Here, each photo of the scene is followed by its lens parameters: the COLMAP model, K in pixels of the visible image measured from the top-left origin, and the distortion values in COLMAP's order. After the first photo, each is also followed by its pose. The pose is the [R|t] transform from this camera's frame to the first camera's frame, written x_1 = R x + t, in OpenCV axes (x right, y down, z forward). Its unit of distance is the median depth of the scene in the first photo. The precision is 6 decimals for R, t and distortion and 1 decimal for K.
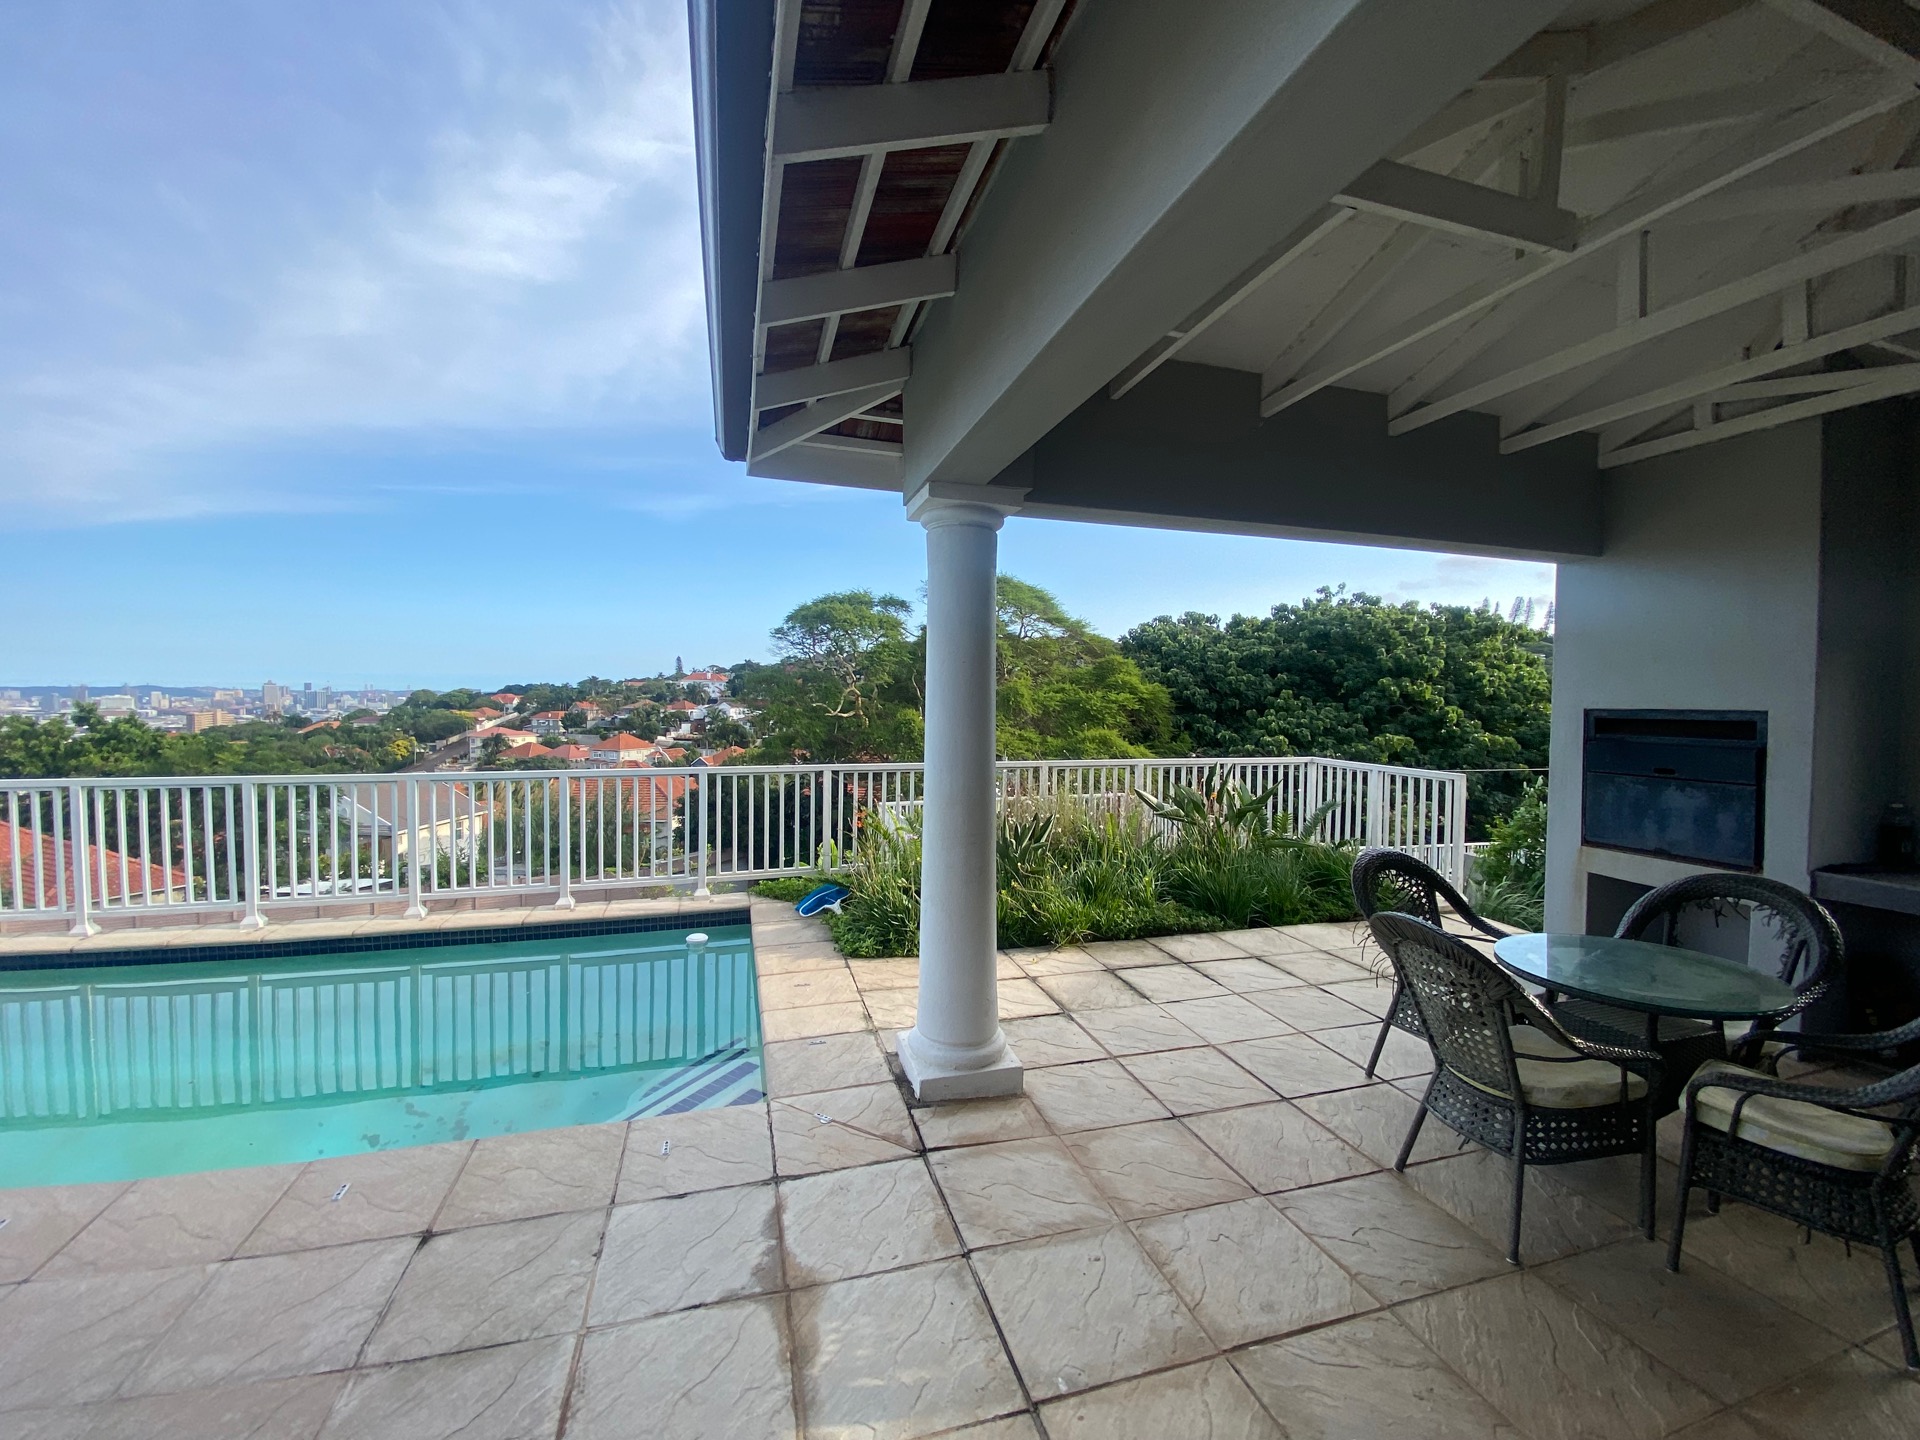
lens RADIAL K [[783.9, 0, 950.9], [0, 783.9, 711.9], [0, 0, 1]] dist [-0.005127, -0.008360]
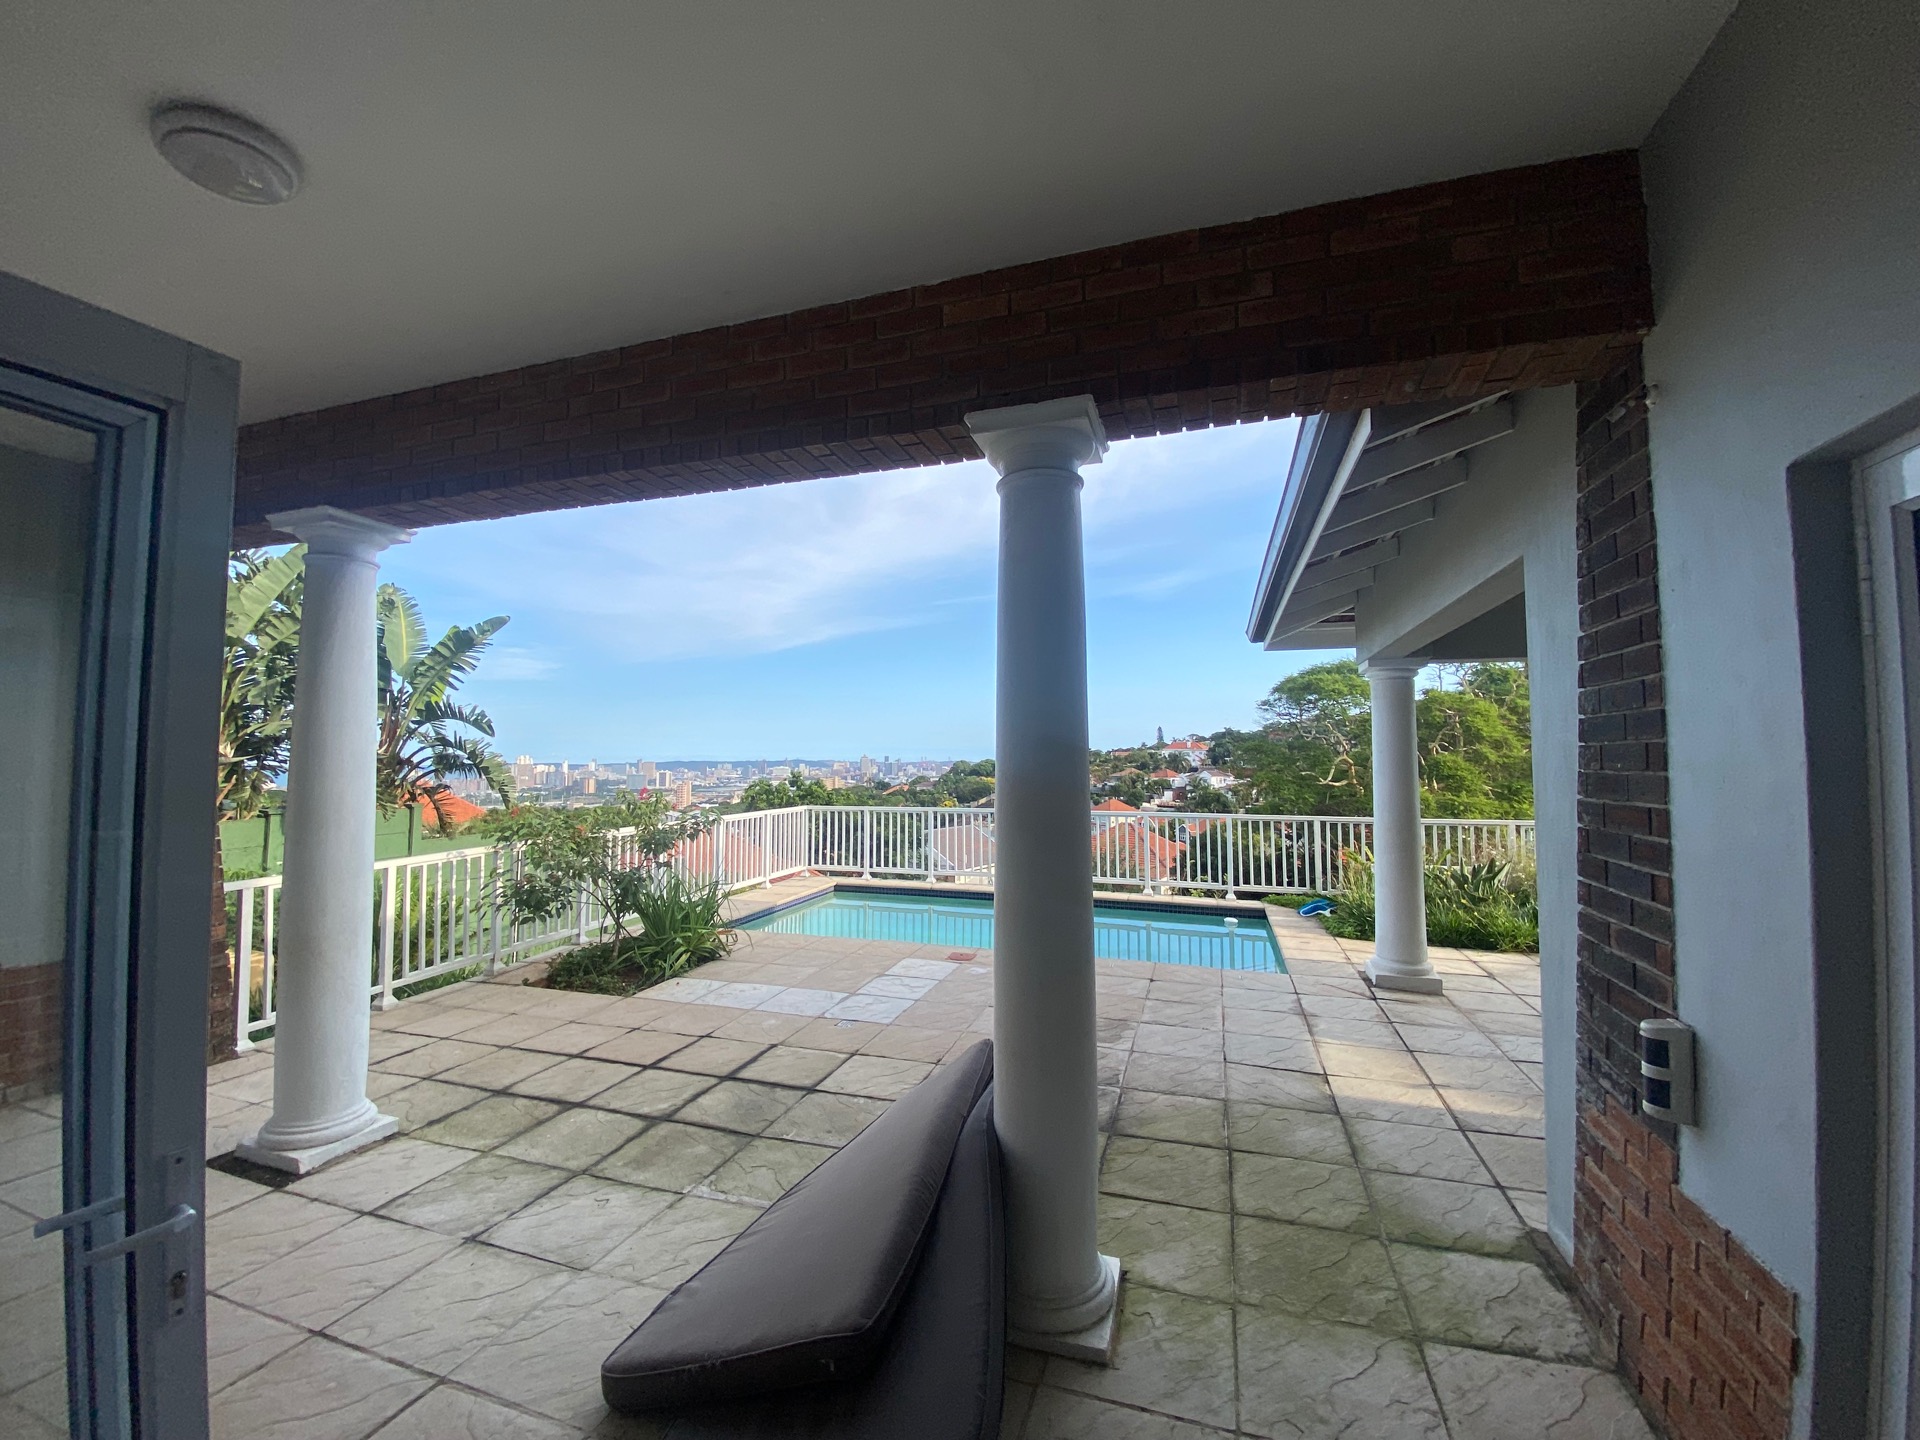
lens RADIAL K [[783.9, 0, 952.1], [0, 783.9, 720.0], [0, 0, 1]] dist [-0.005127, -0.008360]
pose [[0.829846, -0.036624, -0.556789, 0.017623], [-0.006223, 0.997174, -0.074866, 0.000977], [0.557958, 0.065592, 0.827273, -0.110212]]
